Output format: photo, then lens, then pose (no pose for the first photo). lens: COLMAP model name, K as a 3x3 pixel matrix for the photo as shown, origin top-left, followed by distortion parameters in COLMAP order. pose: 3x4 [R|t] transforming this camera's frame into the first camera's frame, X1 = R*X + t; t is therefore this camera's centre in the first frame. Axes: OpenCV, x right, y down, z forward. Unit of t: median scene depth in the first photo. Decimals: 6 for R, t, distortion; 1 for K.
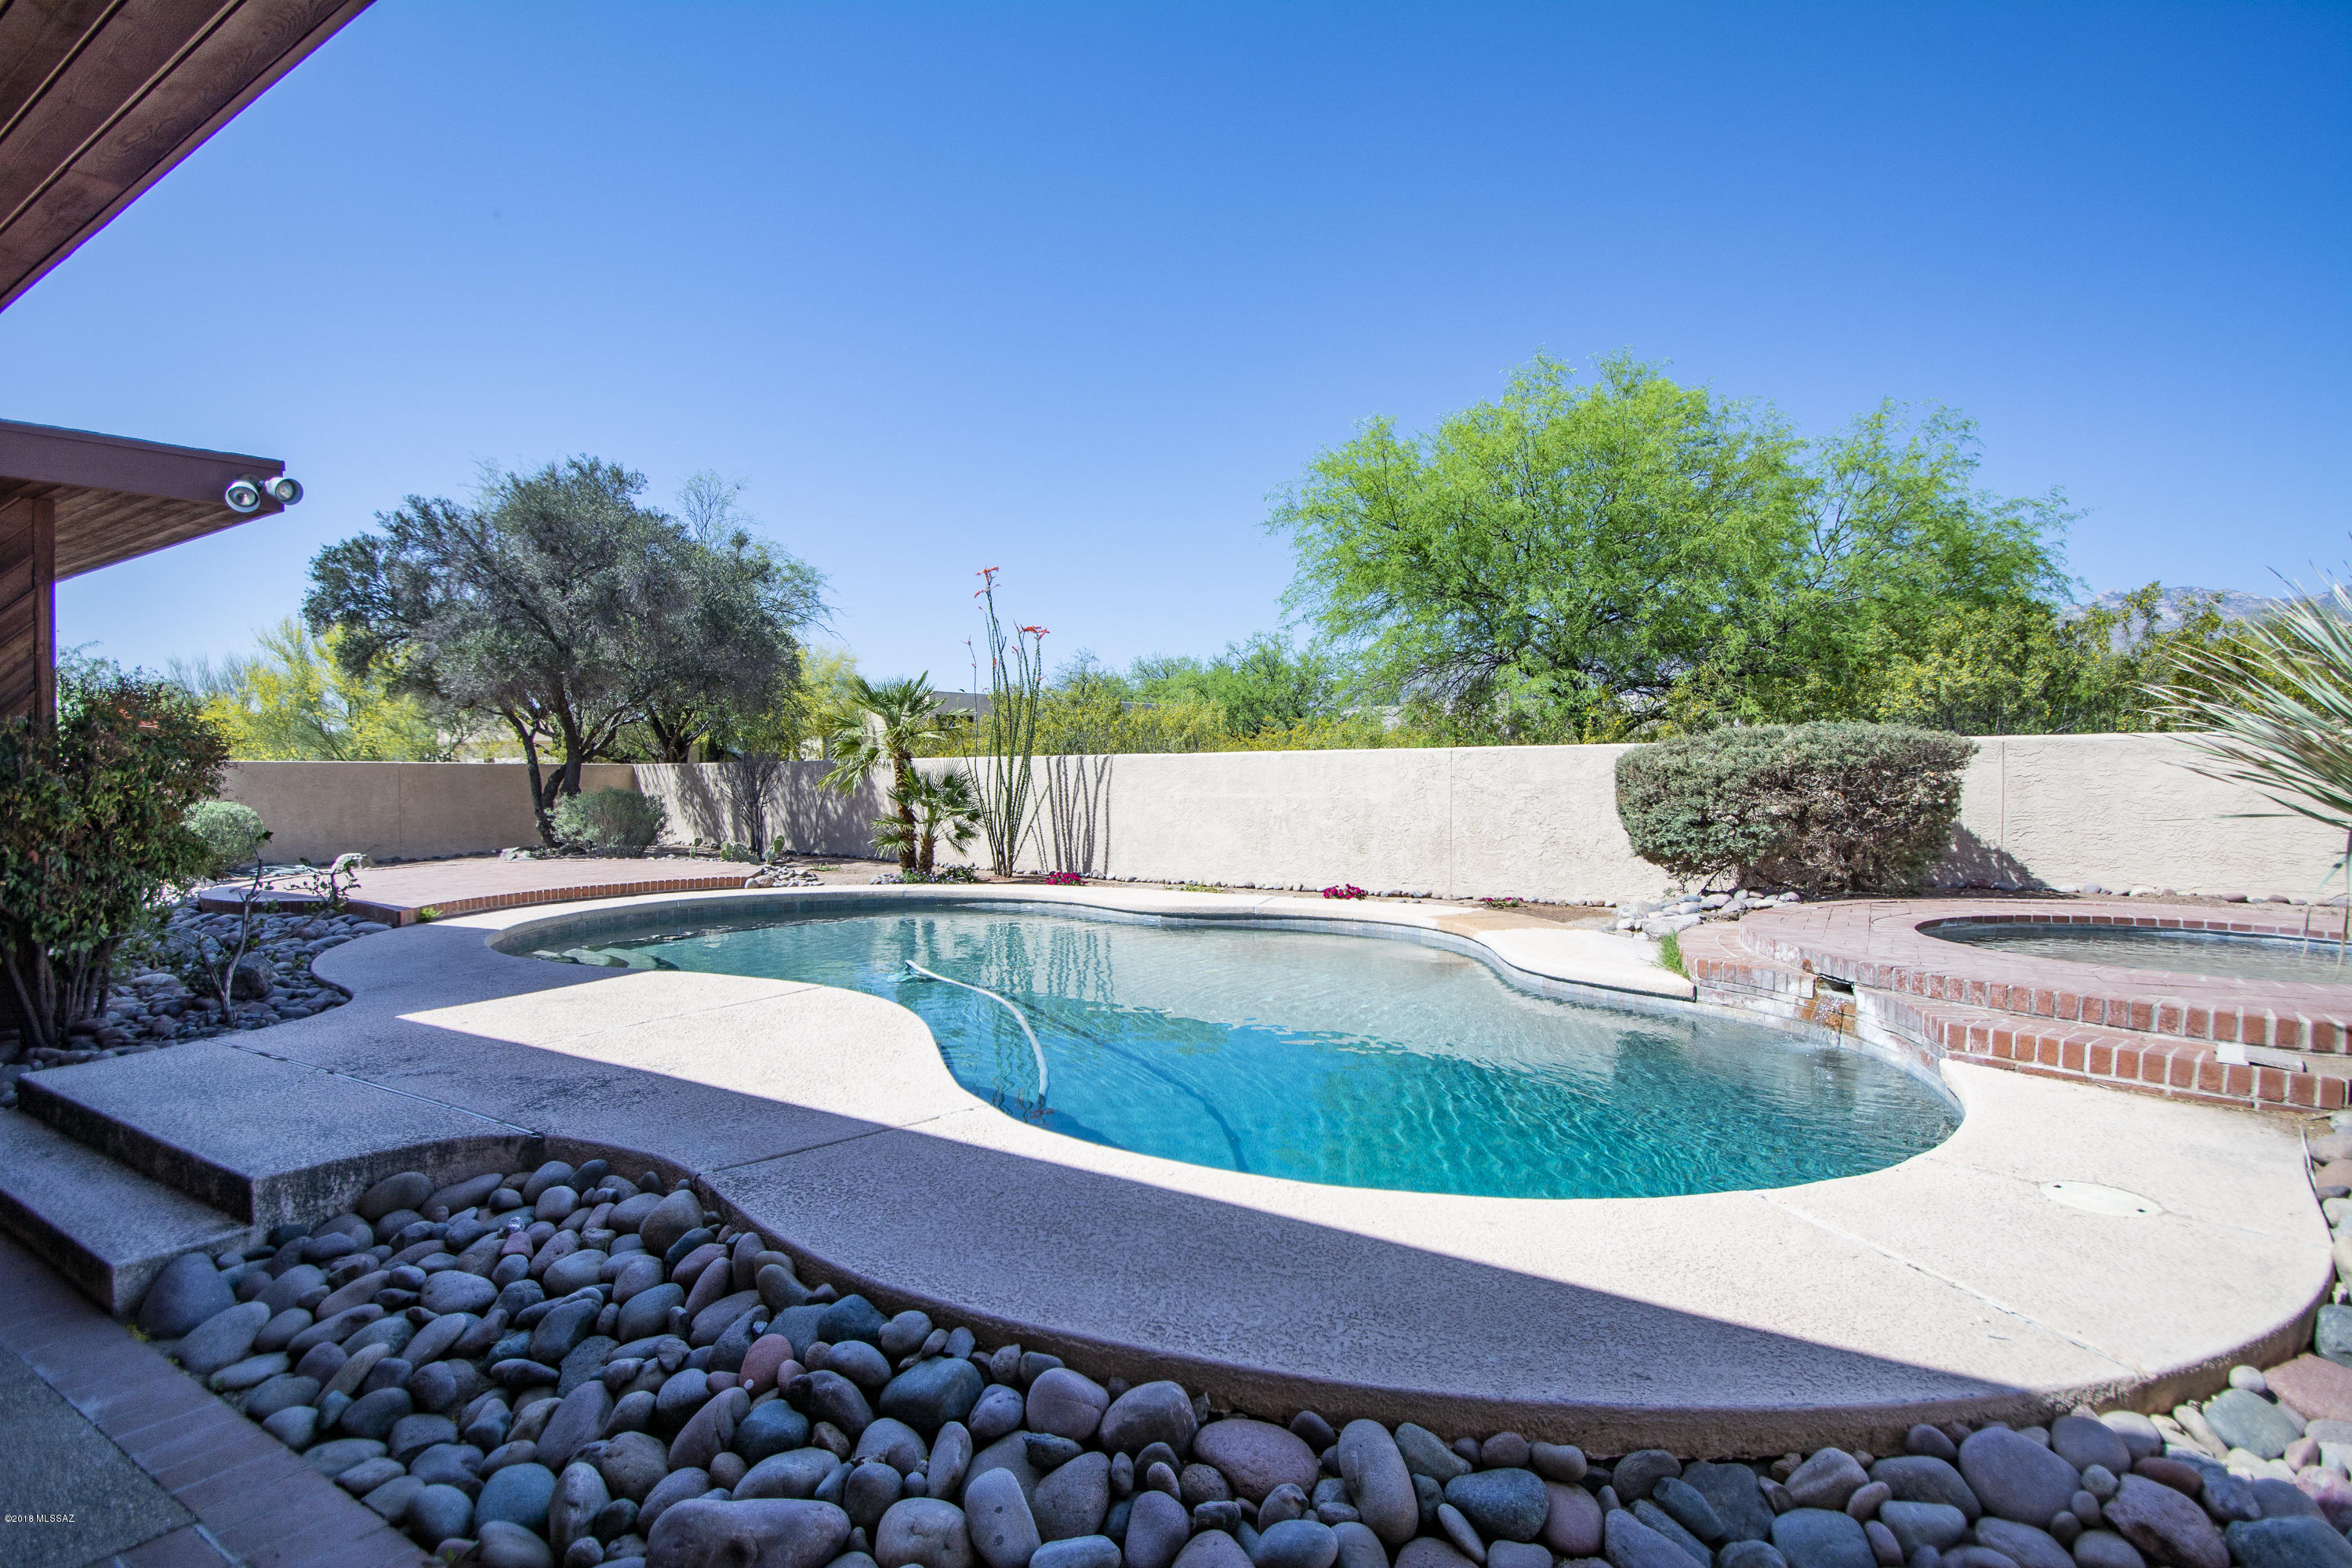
lens RADIAL K [[1145.1, 0, 1194.4], [0, 1145.1, 778.9], [0, 0, 1]] dist [-0.001526, -0.000370]
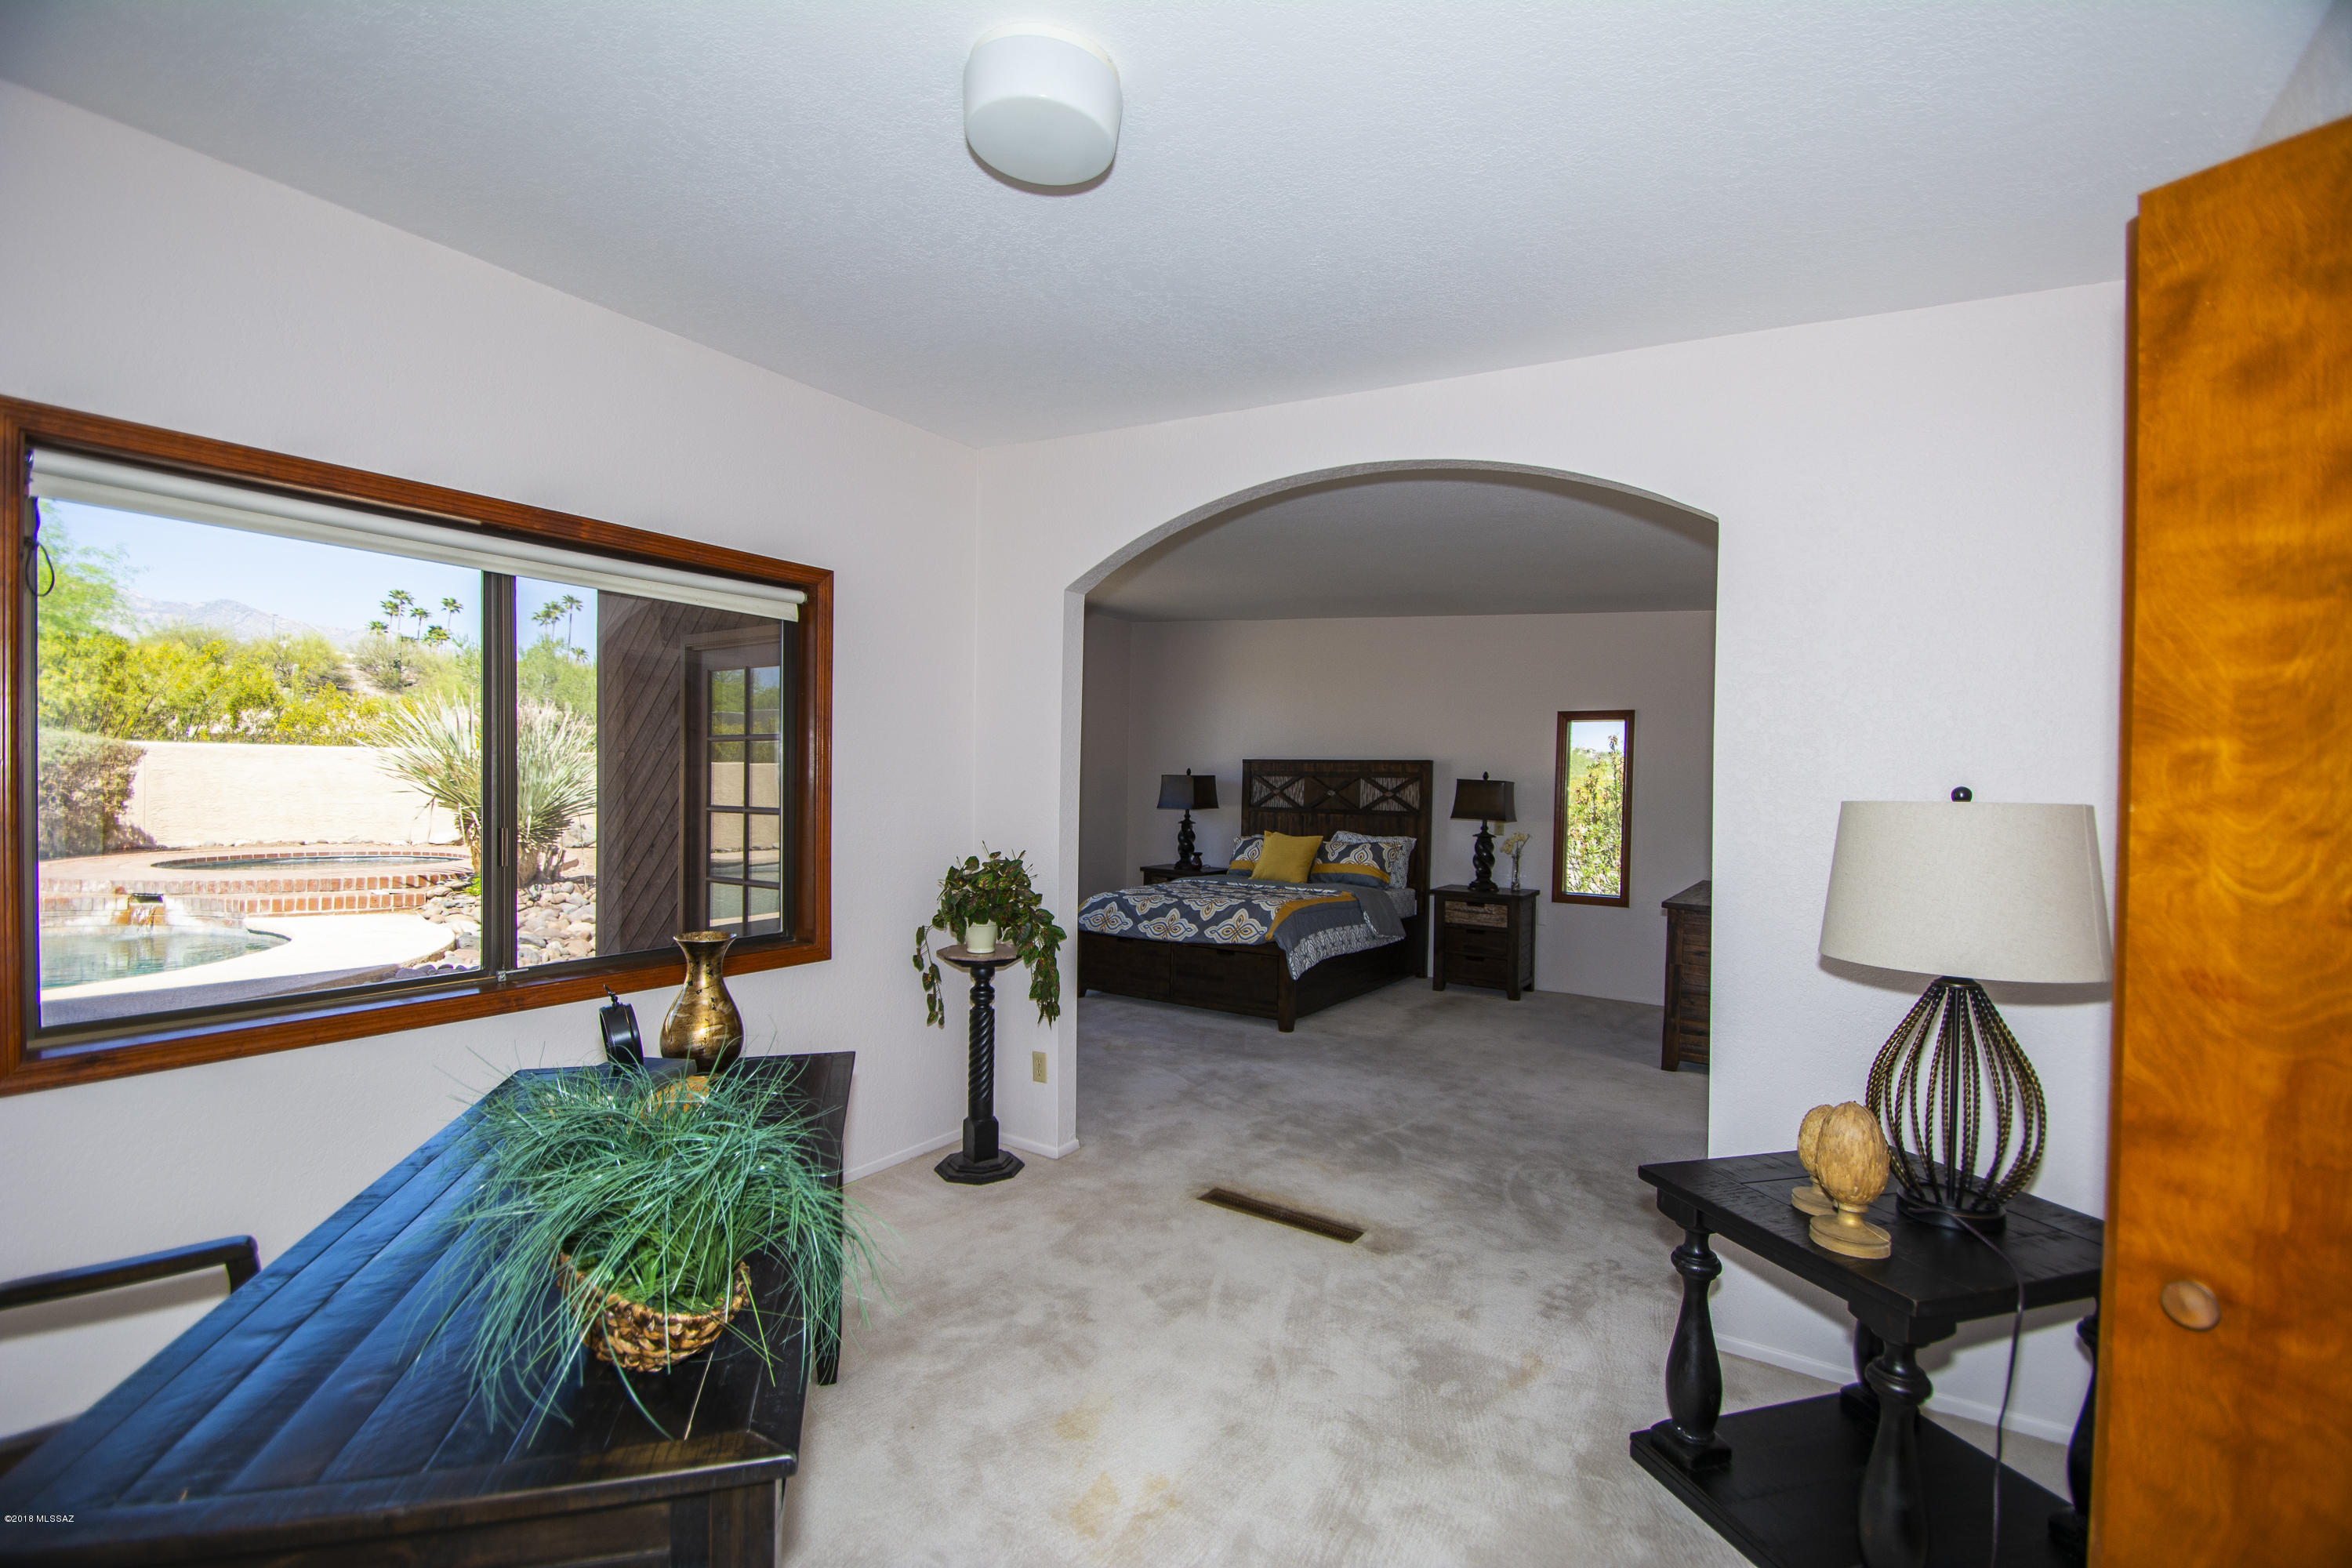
lens RADIAL K [[1029.5, 0, 1175.6], [0, 1029.5, 791.1], [0, 0, 1]] dist [-0.000192, -0.007433]
pose [[0.031364, -0.008547, 0.999471, -0.996469], [-0.009320, 0.999917, 0.008843, -0.000283], [-0.999465, -0.009592, 0.031282, -0.605192]]
